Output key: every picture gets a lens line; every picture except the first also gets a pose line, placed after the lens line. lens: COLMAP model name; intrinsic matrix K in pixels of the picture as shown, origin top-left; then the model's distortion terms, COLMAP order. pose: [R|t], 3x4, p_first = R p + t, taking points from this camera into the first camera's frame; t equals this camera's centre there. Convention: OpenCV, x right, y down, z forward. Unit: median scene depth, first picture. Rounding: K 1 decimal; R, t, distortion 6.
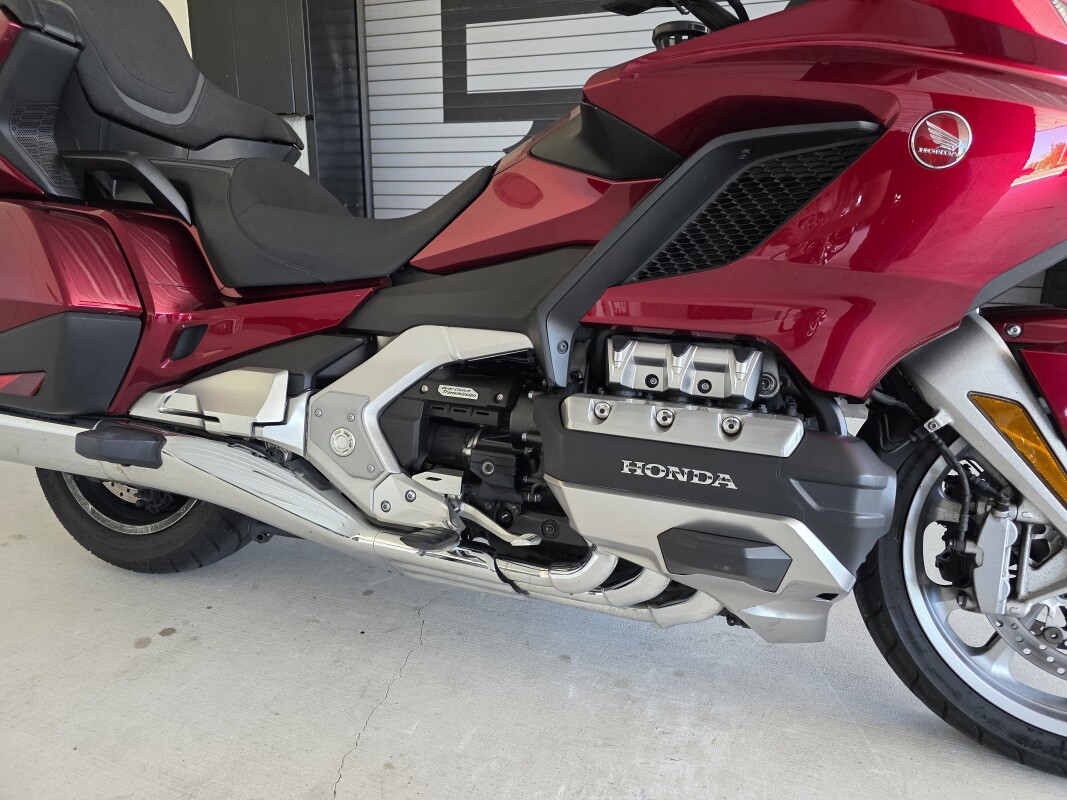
lens RADIAL K [[702.2, 0, 556.8], [0, 702.2, 401.6], [0, 0, 1]] dist [0.006995, -0.002858]
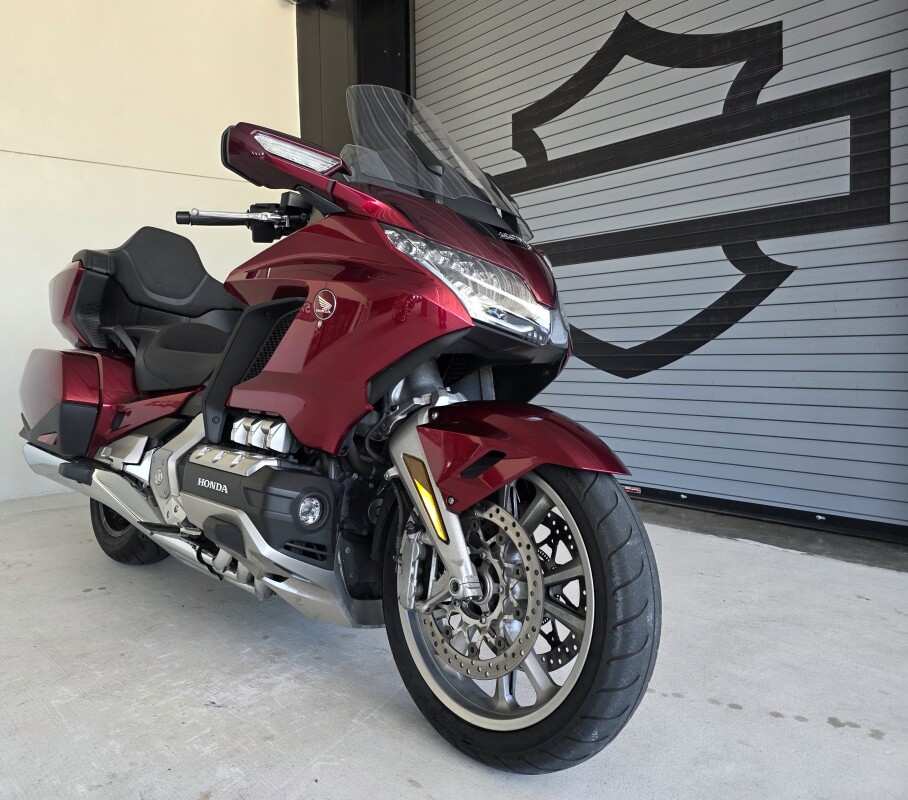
lens RADIAL K [[720.9, 0, 381.2], [0, 720.9, 397.1], [0, 0, 1]] dist [0.006002, -0.004678]
pose [[0.861342, 0.002446, -0.508019, 1.078686], [-0.102269, 0.980352, -0.168677, 0.107944], [0.497625, 0.197243, 0.844669, -0.289568]]
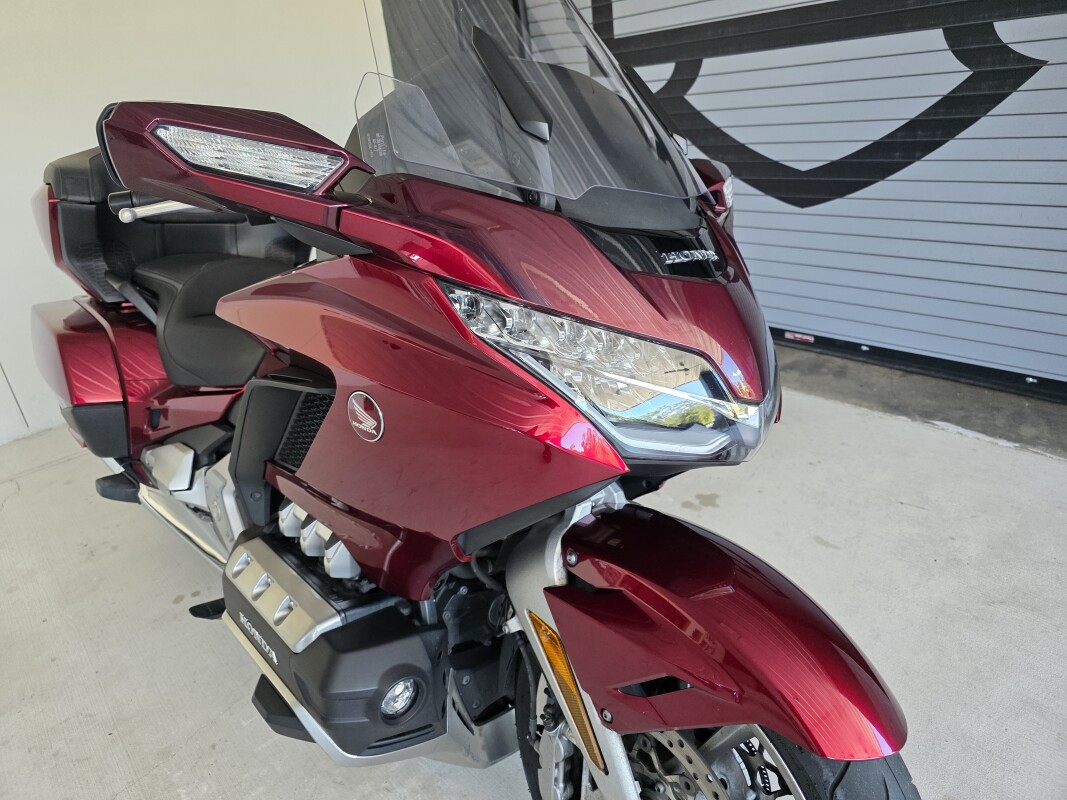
lens RADIAL K [[711.9, 0, 533.5], [0, 711.9, 400.0], [0, 0, 1]] dist [-0.002551, -0.006491]
pose [[0.871463, 0.089354, -0.482253, 0.848002], [-0.002820, 0.984161, 0.177253, -0.387040], [0.490453, -0.153109, 0.857912, 0.156375]]
